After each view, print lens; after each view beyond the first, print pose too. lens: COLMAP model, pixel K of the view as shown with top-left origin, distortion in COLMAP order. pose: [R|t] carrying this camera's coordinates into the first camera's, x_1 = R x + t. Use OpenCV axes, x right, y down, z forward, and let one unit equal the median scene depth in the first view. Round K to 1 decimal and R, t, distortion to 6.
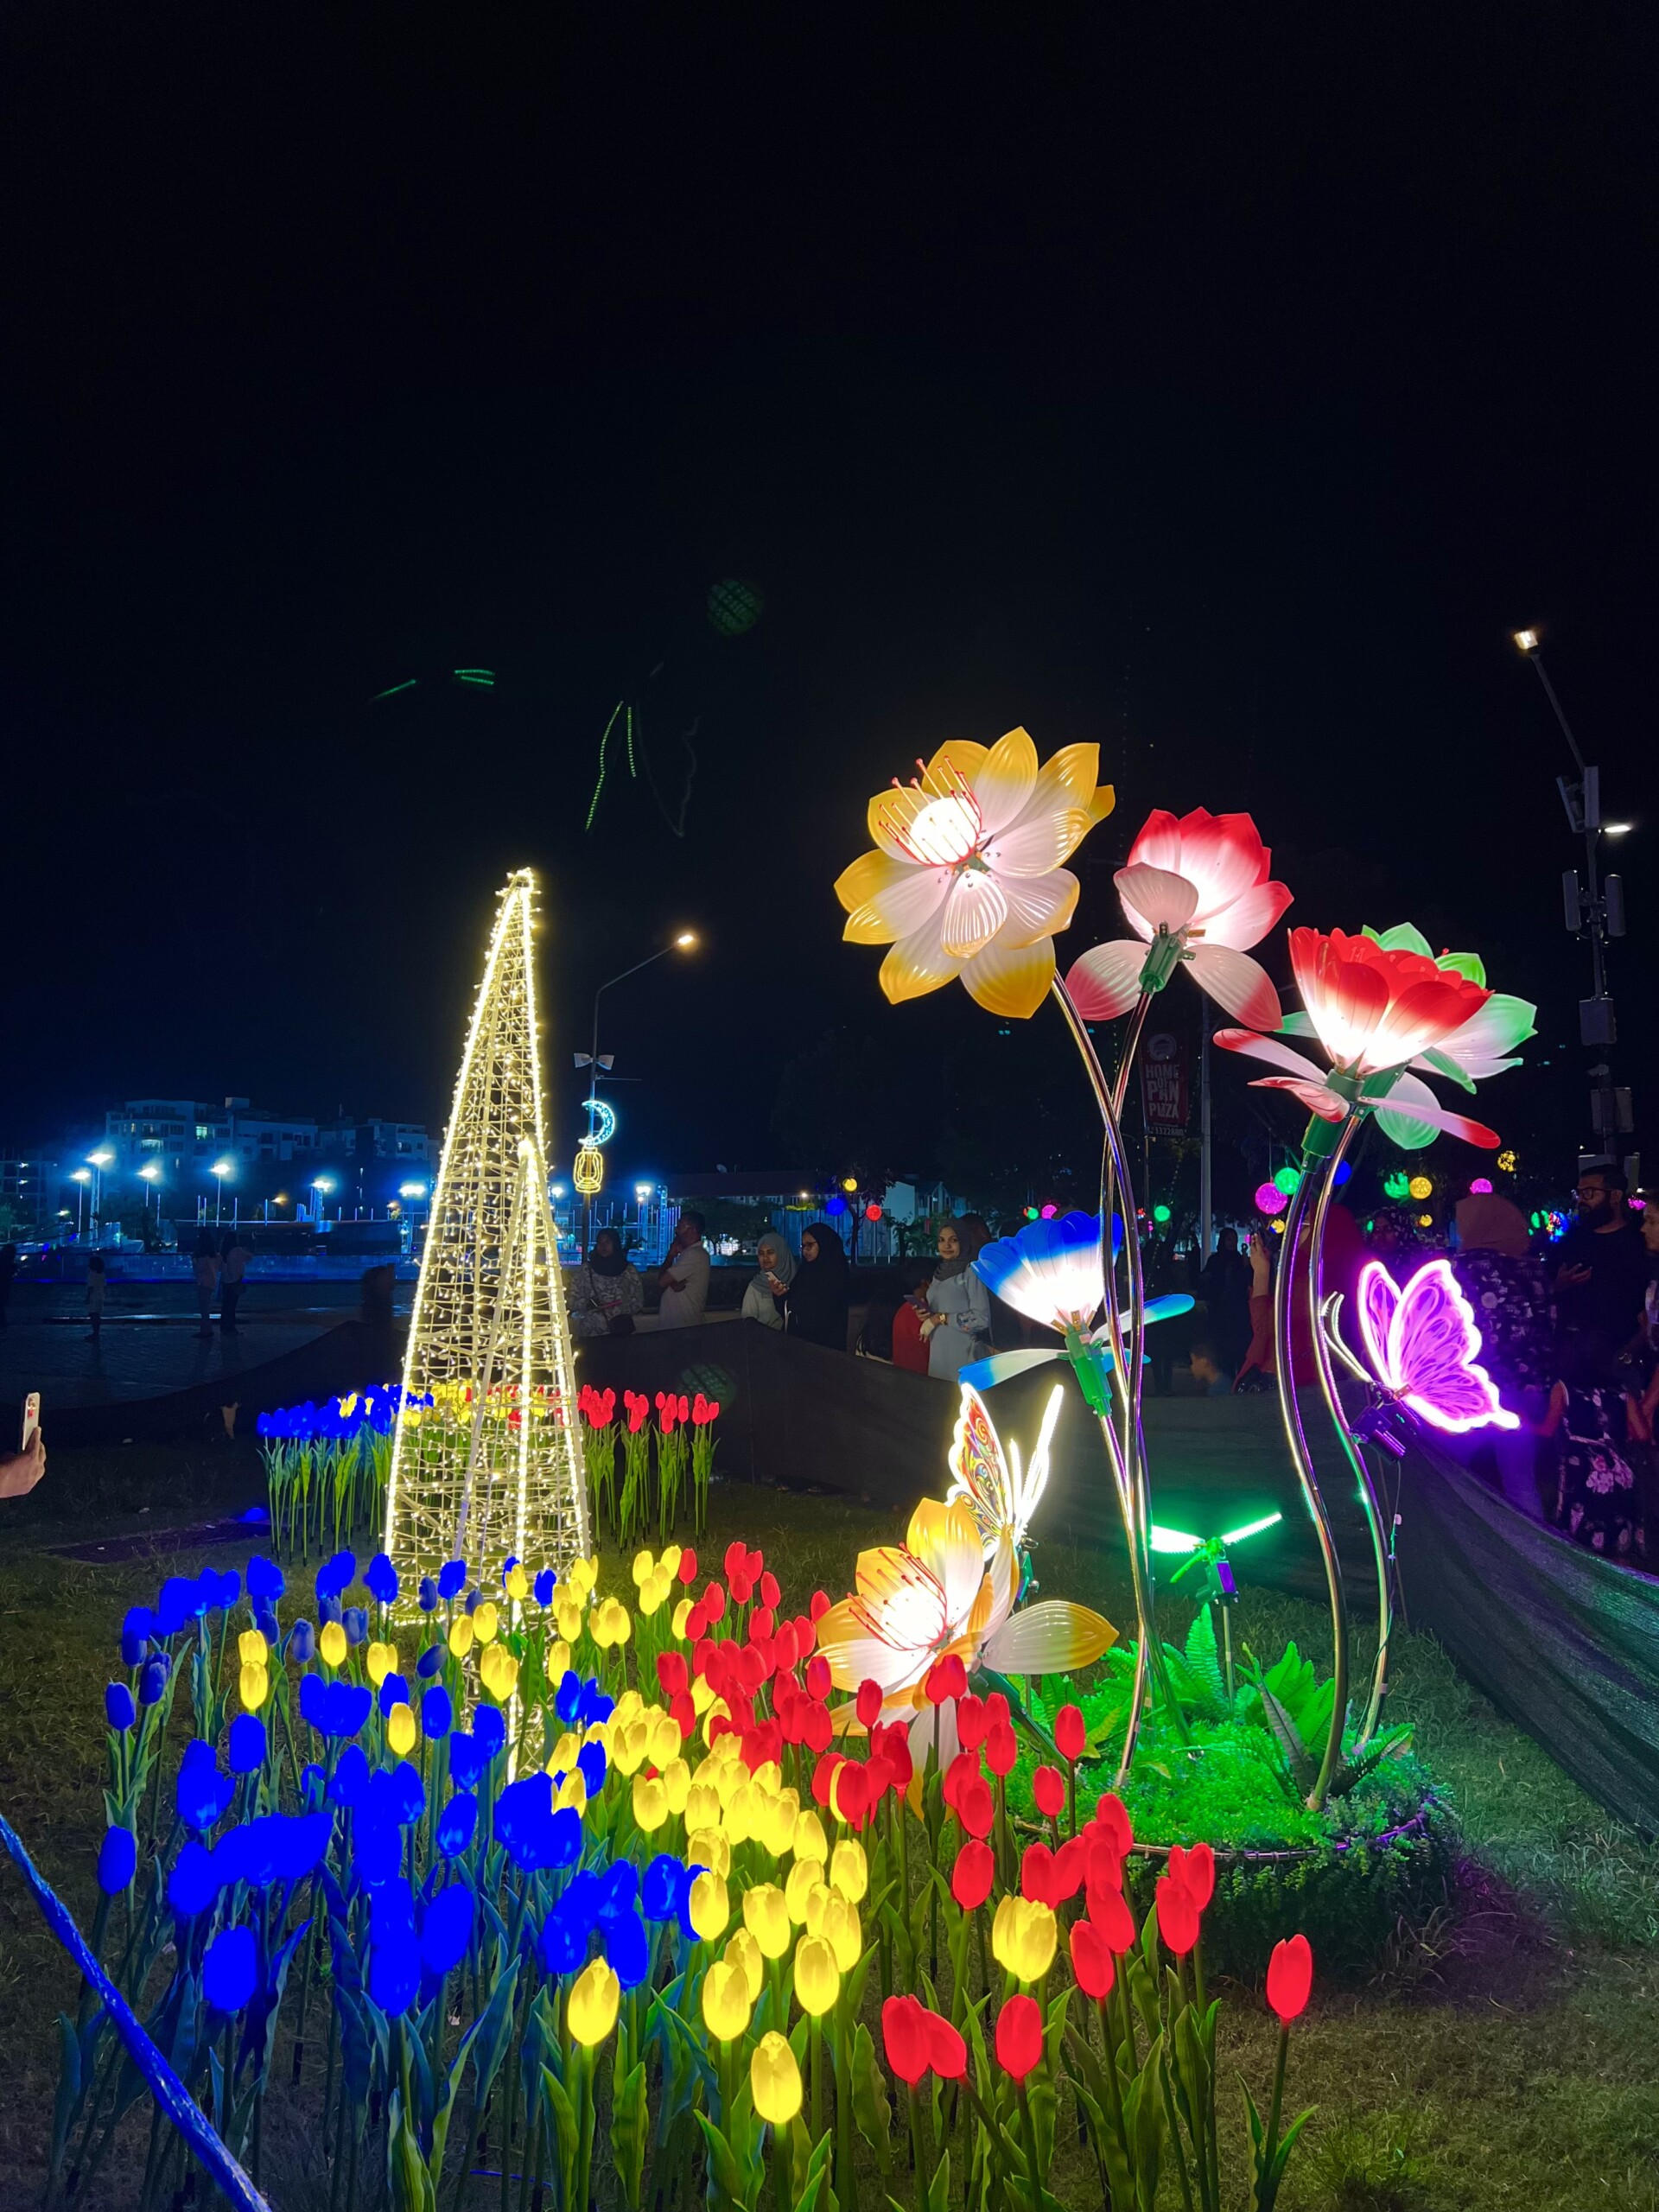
lens RADIAL K [[1638.4, 0, 829.5], [0, 1638.4, 1106.0], [0, 0, 1]] dist [-0.026486, -0.003354]
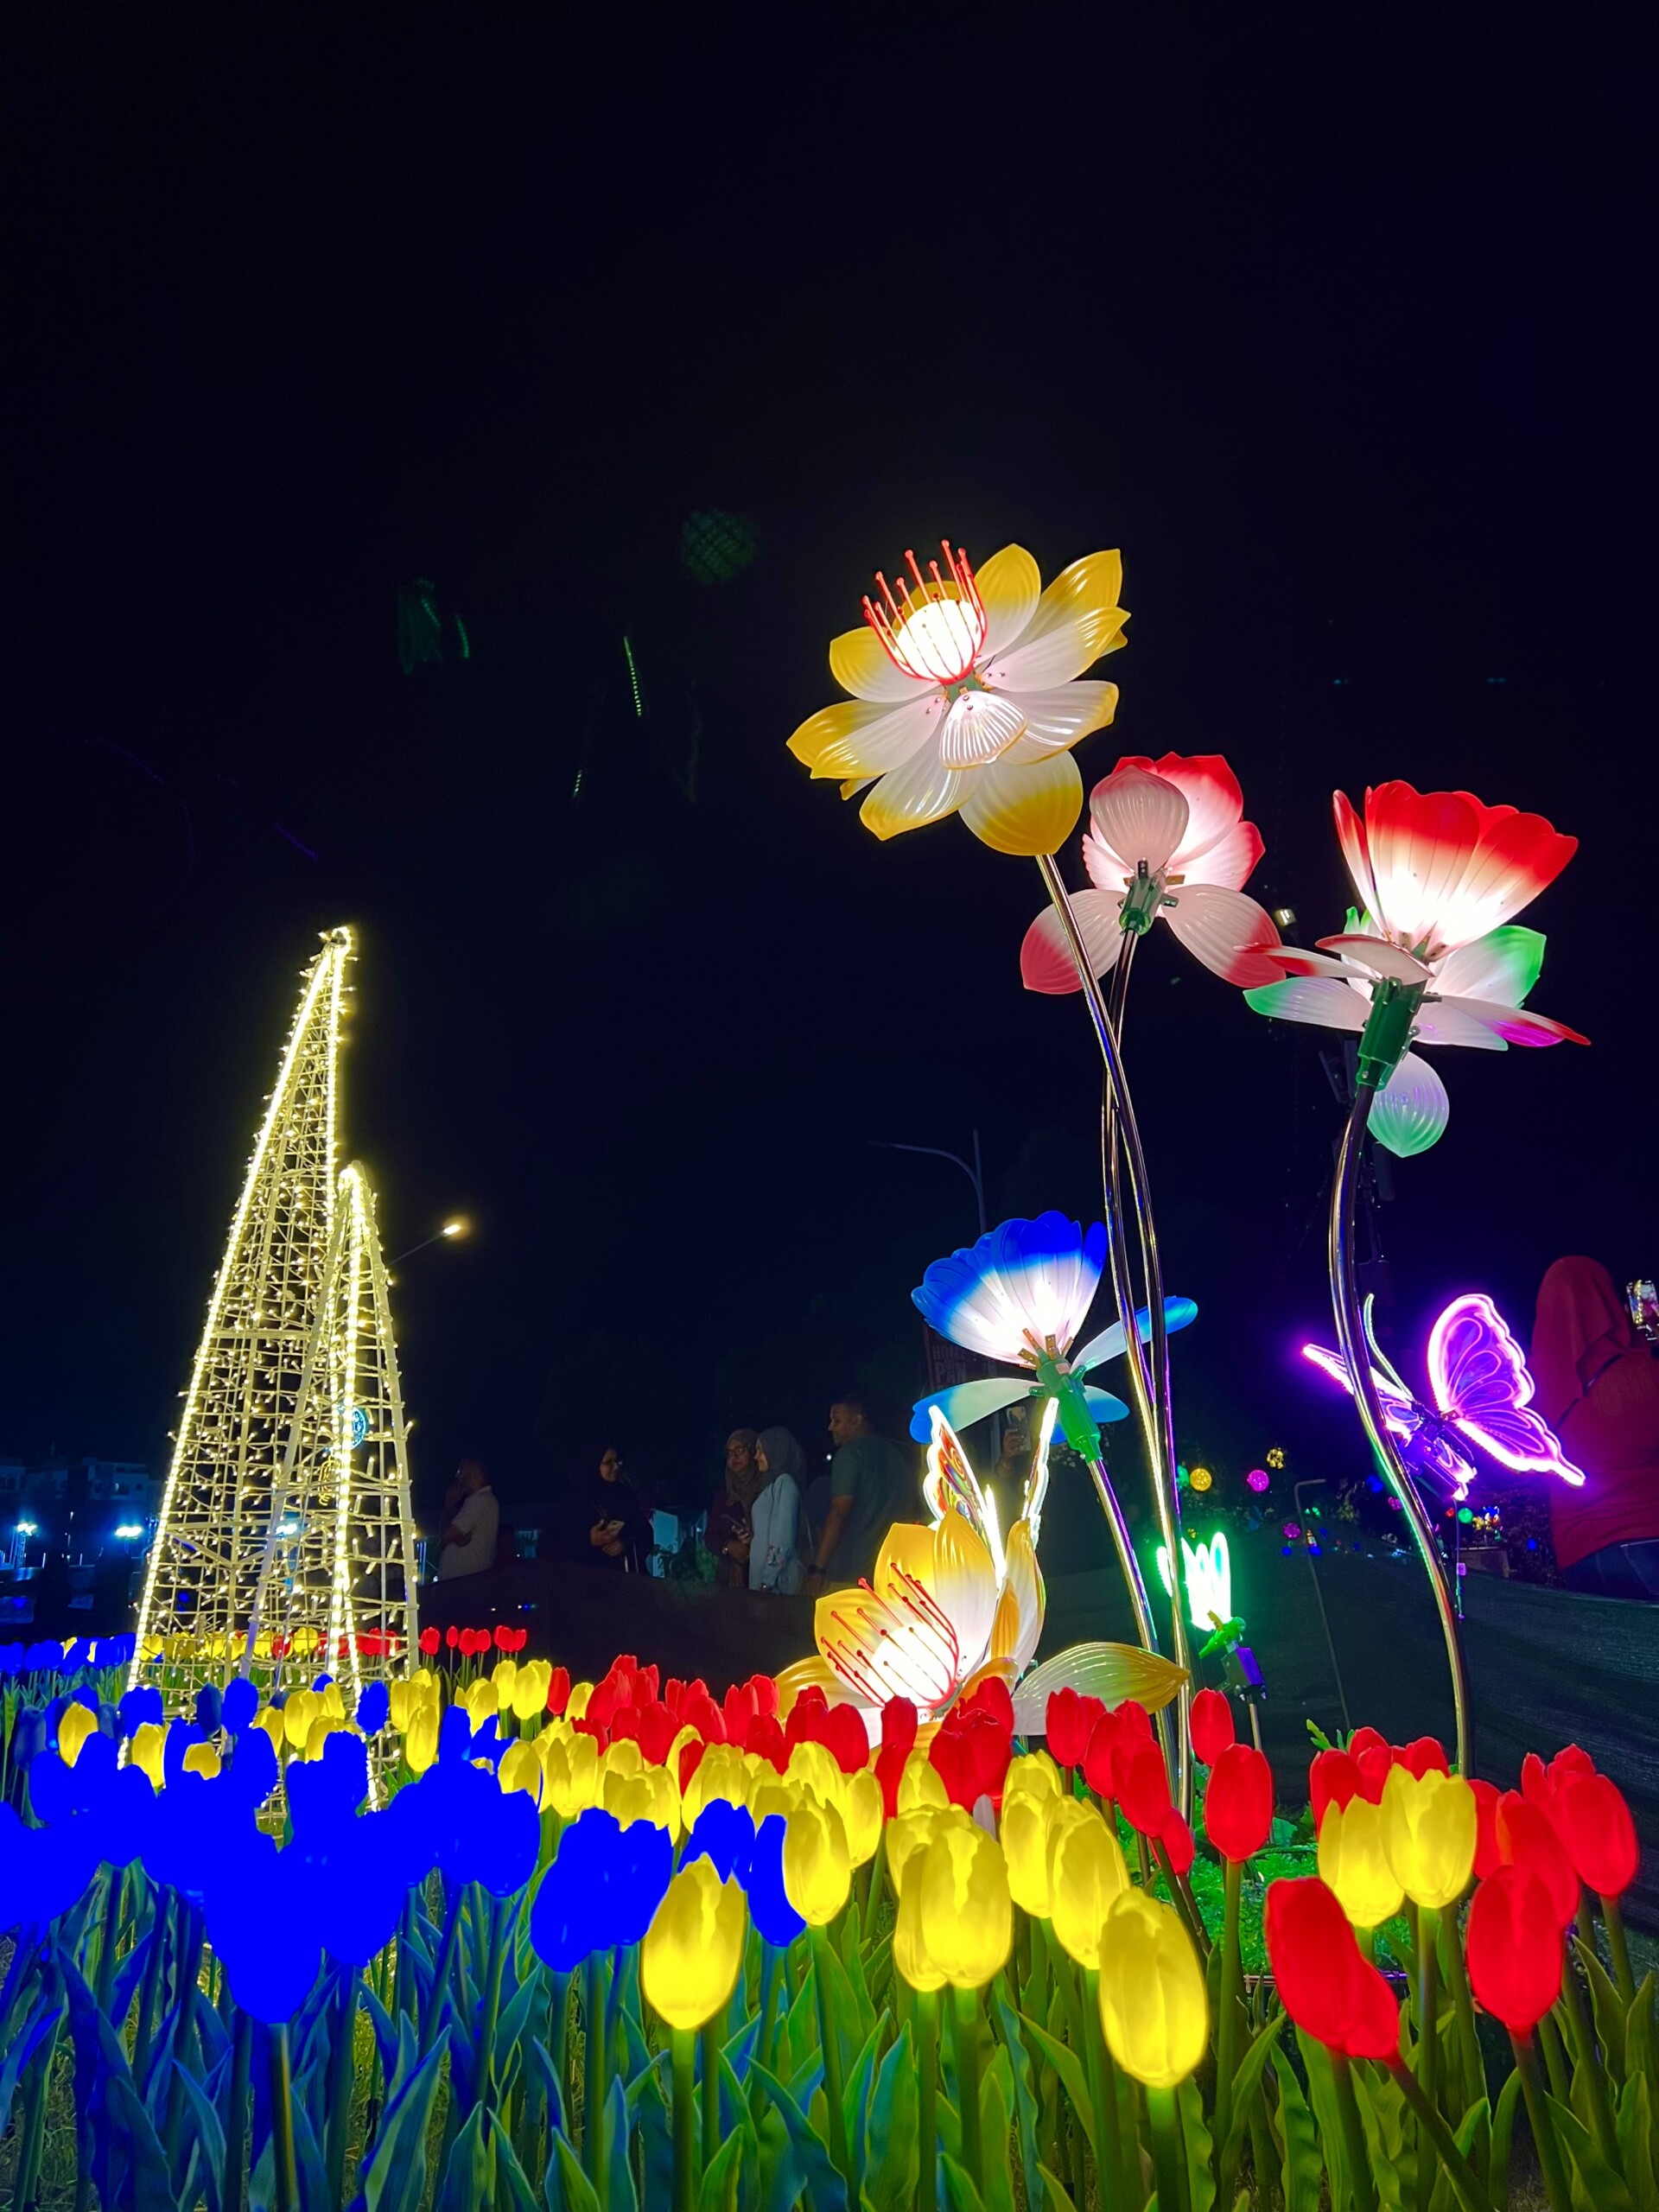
lens RADIAL K [[1638.4, 0, 829.5], [0, 1638.4, 1106.0], [0, 0, 1]] dist [-0.026486, -0.003354]
pose [[0.989040, 0.013095, 0.147067, -0.073743], [0.016703, 0.979742, -0.199565, 0.161578], [-0.146701, 0.199834, 0.968785, 0.187833]]
